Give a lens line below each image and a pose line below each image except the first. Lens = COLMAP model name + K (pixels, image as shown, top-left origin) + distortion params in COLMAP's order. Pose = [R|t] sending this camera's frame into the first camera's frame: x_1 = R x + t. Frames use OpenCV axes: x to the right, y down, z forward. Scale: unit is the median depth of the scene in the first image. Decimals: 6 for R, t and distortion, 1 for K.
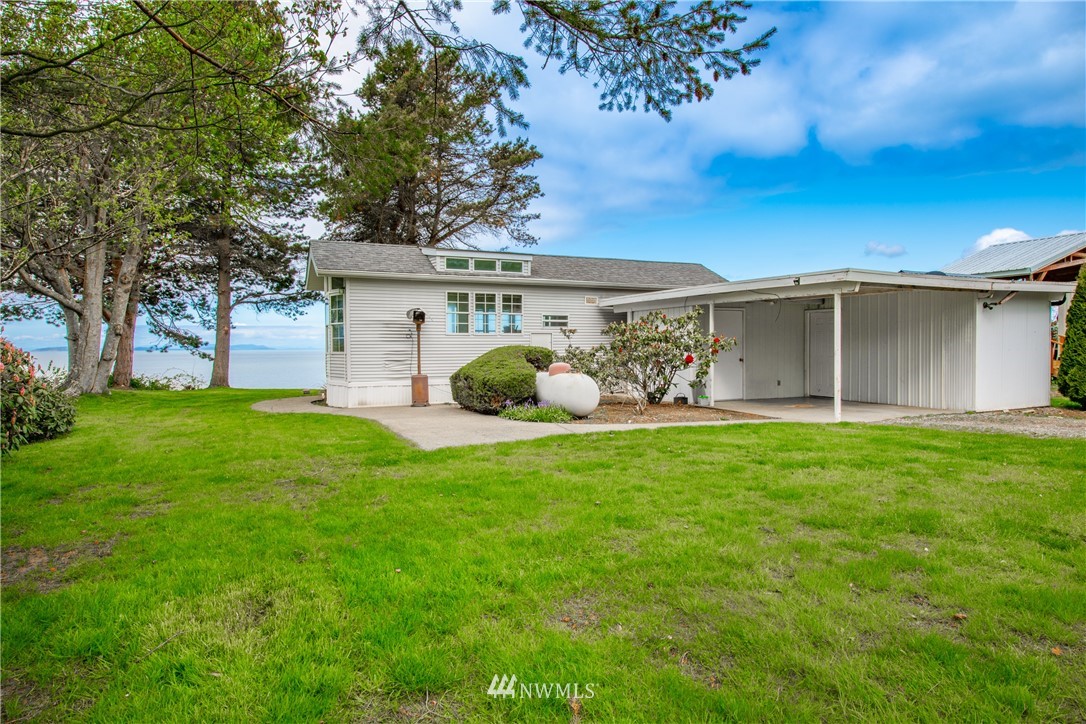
lens RADIAL K [[671.9, 0, 541.9], [0, 671.9, 362.7], [0, 0, 1]] dist [-0.001380, 0.000028]
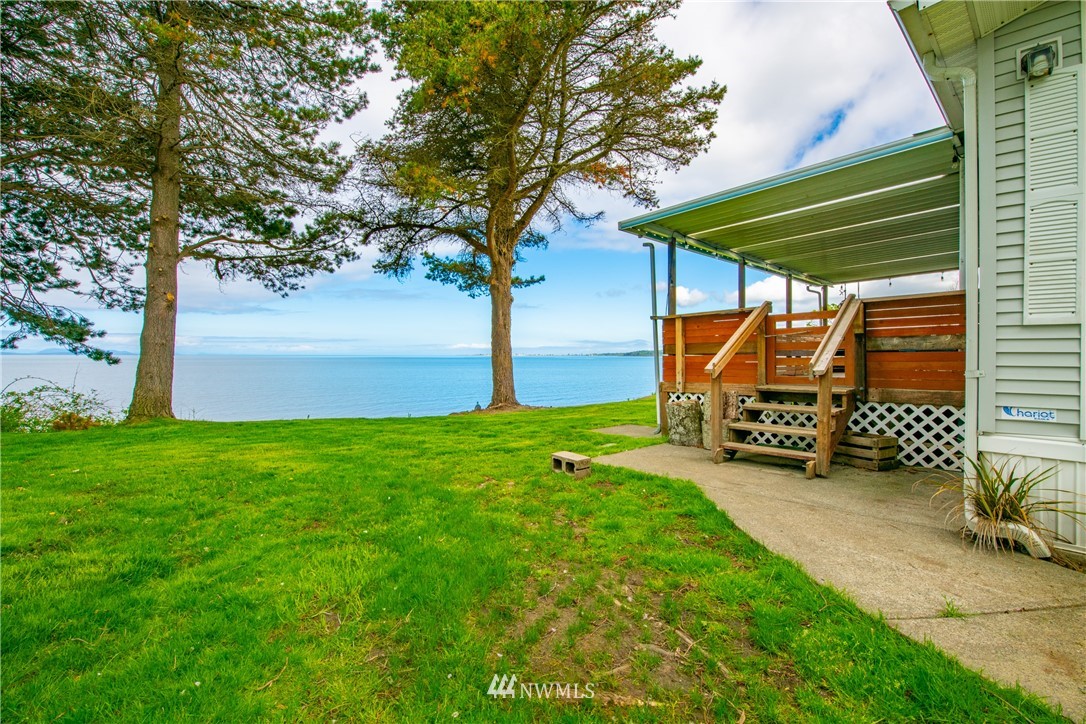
lens RADIAL K [[504.1, 0, 544.2], [0, 504.1, 357.5], [0, 0, 1]] dist [0.001376, -0.000016]
pose [[0.957784, 0.007490, 0.287392, -0.263671], [-0.003297, 0.999881, -0.015072, -0.002926], [-0.287471, 0.013488, 0.957694, 0.482679]]
